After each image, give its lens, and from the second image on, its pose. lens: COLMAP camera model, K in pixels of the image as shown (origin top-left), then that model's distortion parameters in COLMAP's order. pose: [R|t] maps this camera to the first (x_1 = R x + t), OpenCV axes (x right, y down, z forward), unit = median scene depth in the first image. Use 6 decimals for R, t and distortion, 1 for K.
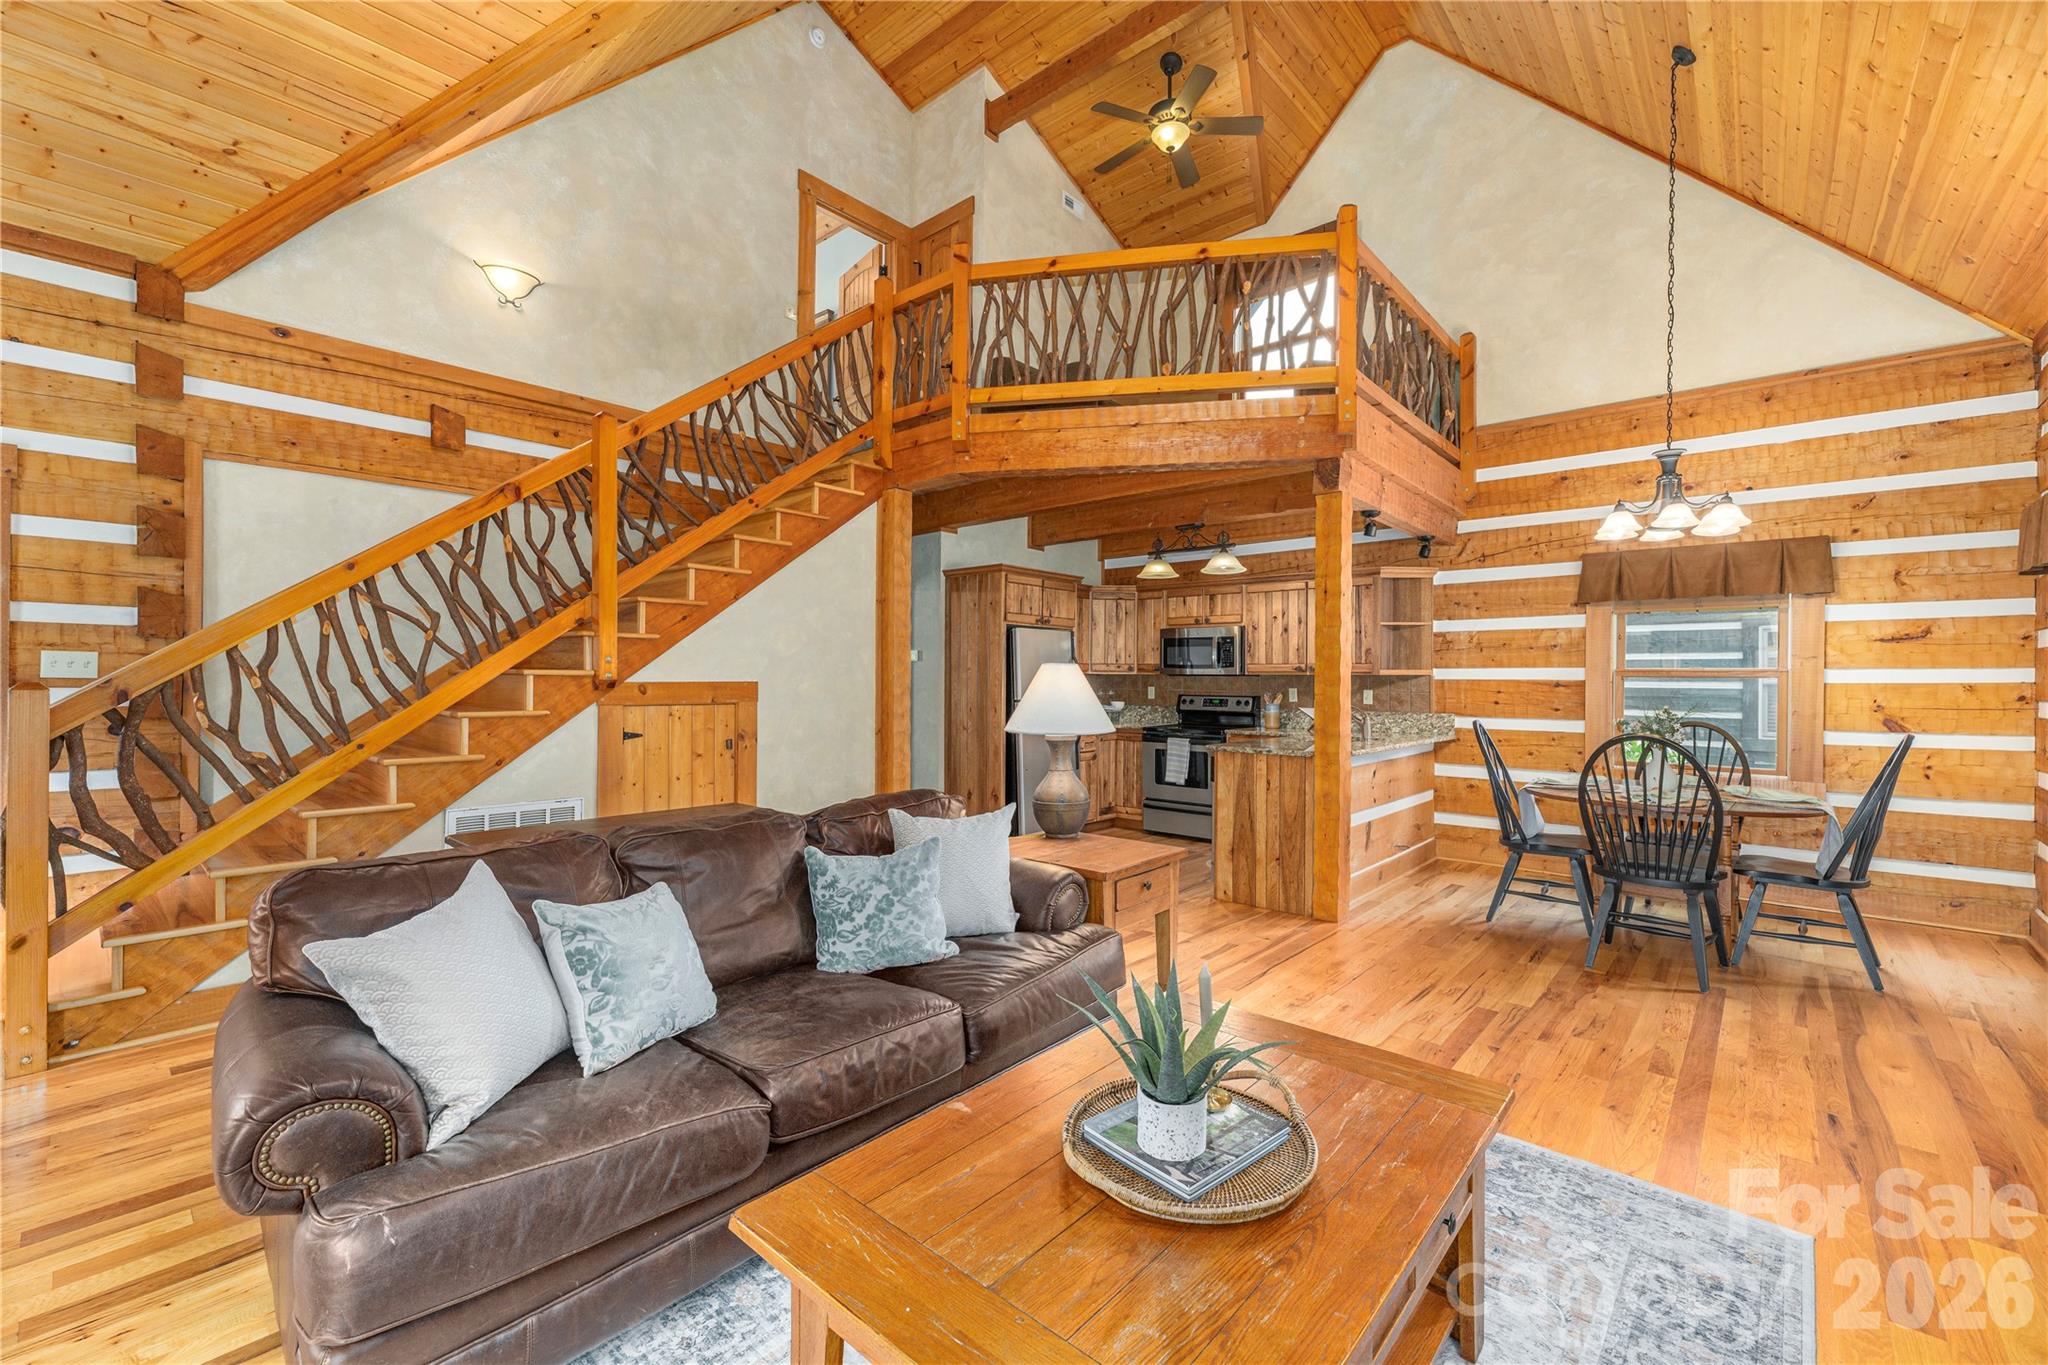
lens RADIAL K [[842.2, 0, 1023.5], [0, 842.2, 679.8], [0, 0, 1]] dist [0.000078, 0.000684]
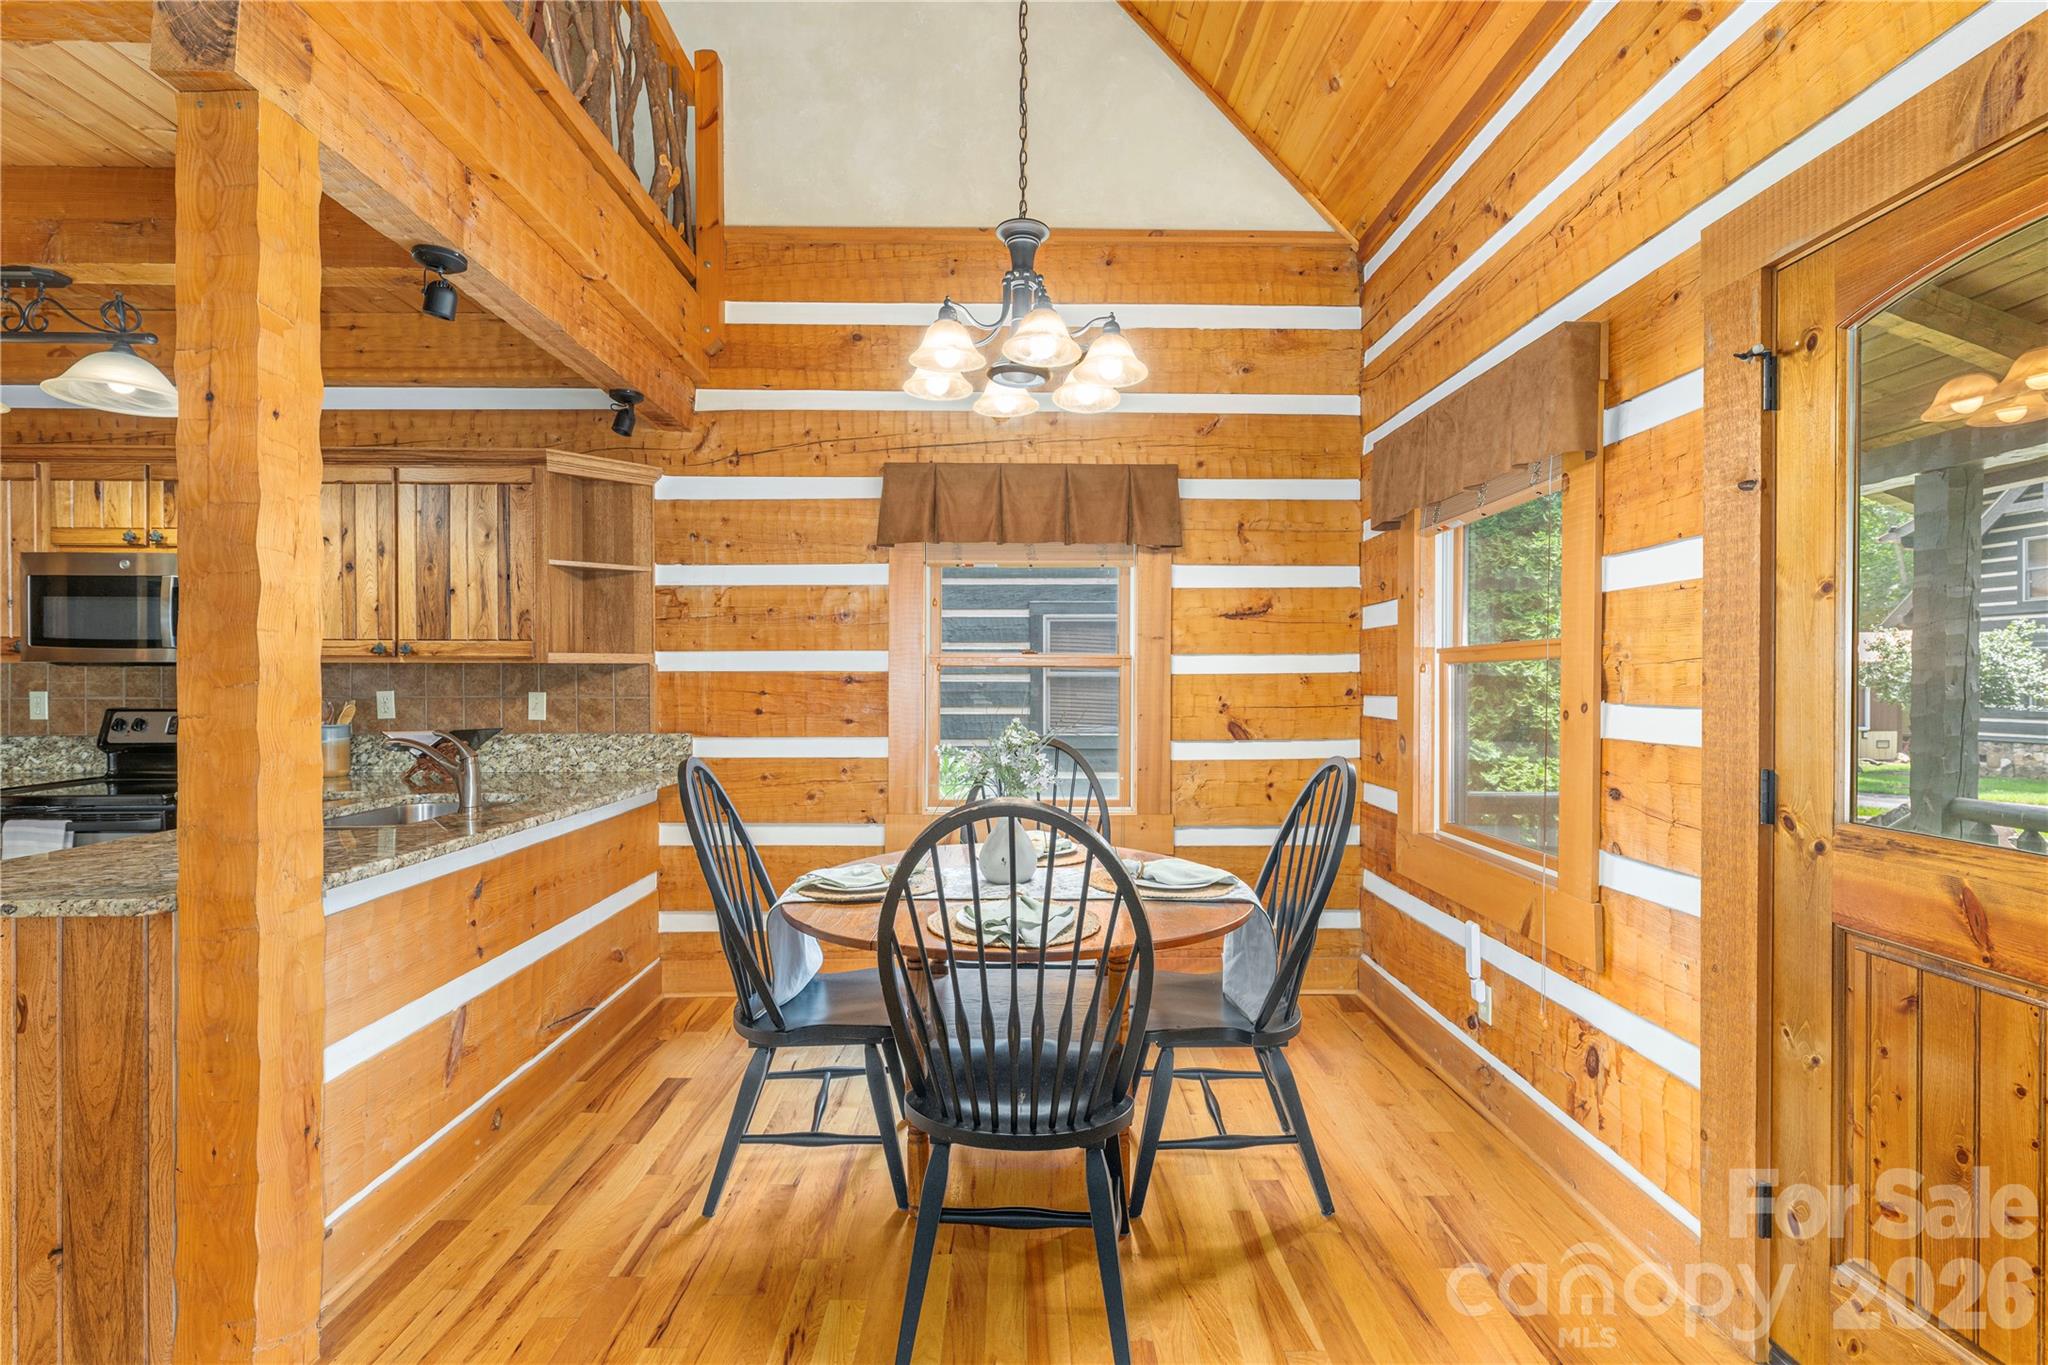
lens RADIAL K [[930.6, 0, 1029.2], [0, 930.6, 680.2], [0, 0, 1]] dist [0.000456, 0.000602]
pose [[0.738147, -0.007899, 0.674594, 0.340044], [0.005102, 0.999968, 0.006127, 0.003566], [-0.674621, -0.001081, 0.738164, 0.513367]]
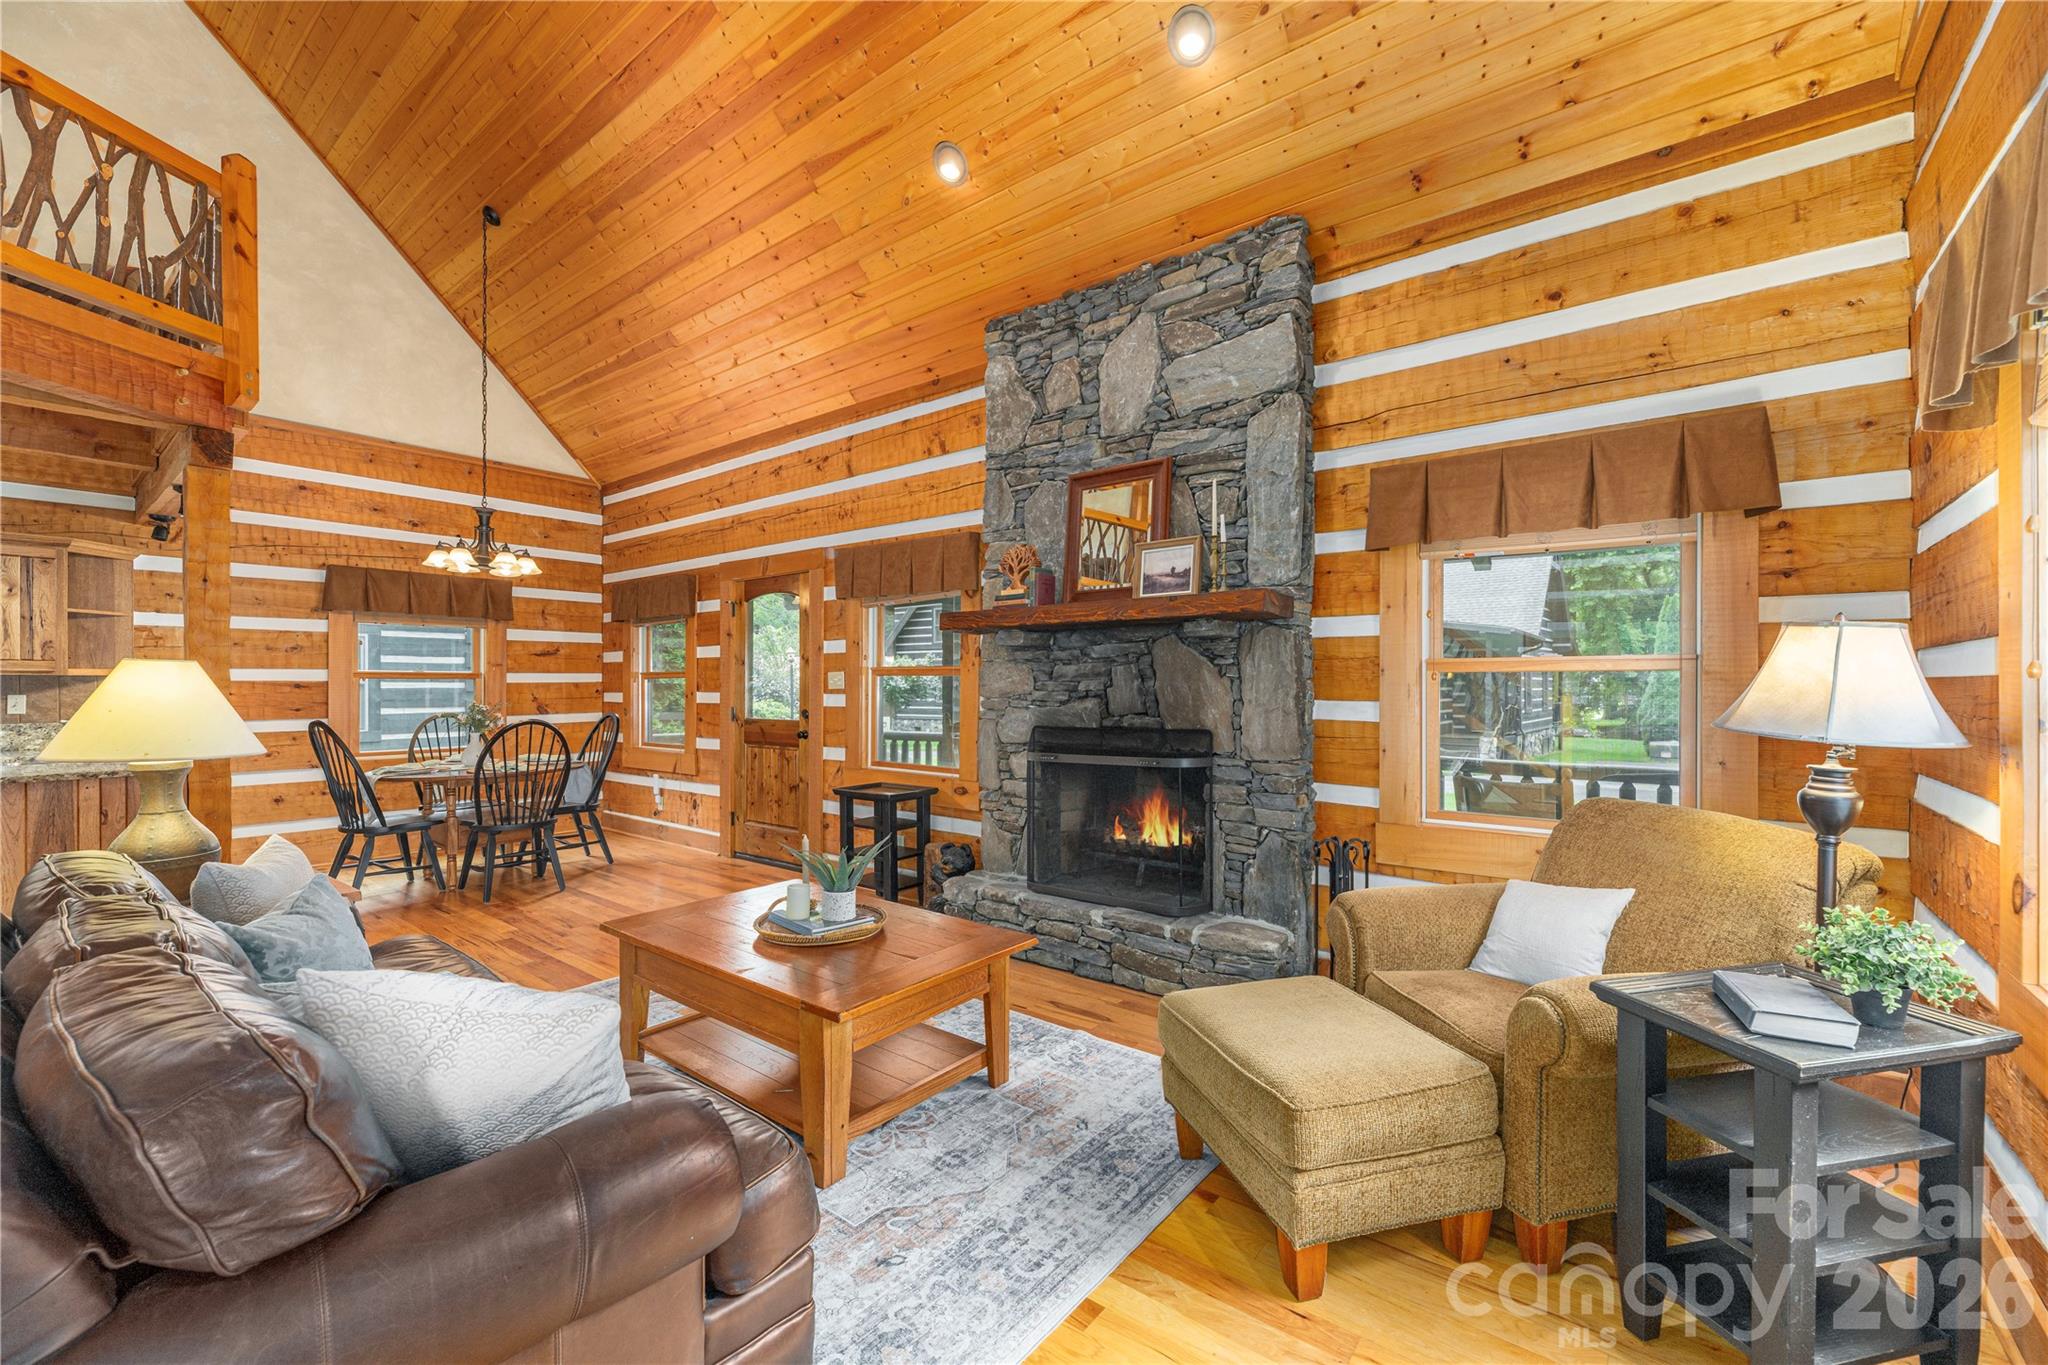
lens RADIAL K [[829.8, 0, 1029.4], [0, 829.8, 686.2], [0, 0, 1]] dist [-0.000007, 0.000091]
pose [[-0.060567, -0.008721, 0.998126, -0.532093], [0.001195, 0.999960, 0.008810, -0.001699], [-0.998163, 0.001726, -0.060554, 0.199421]]
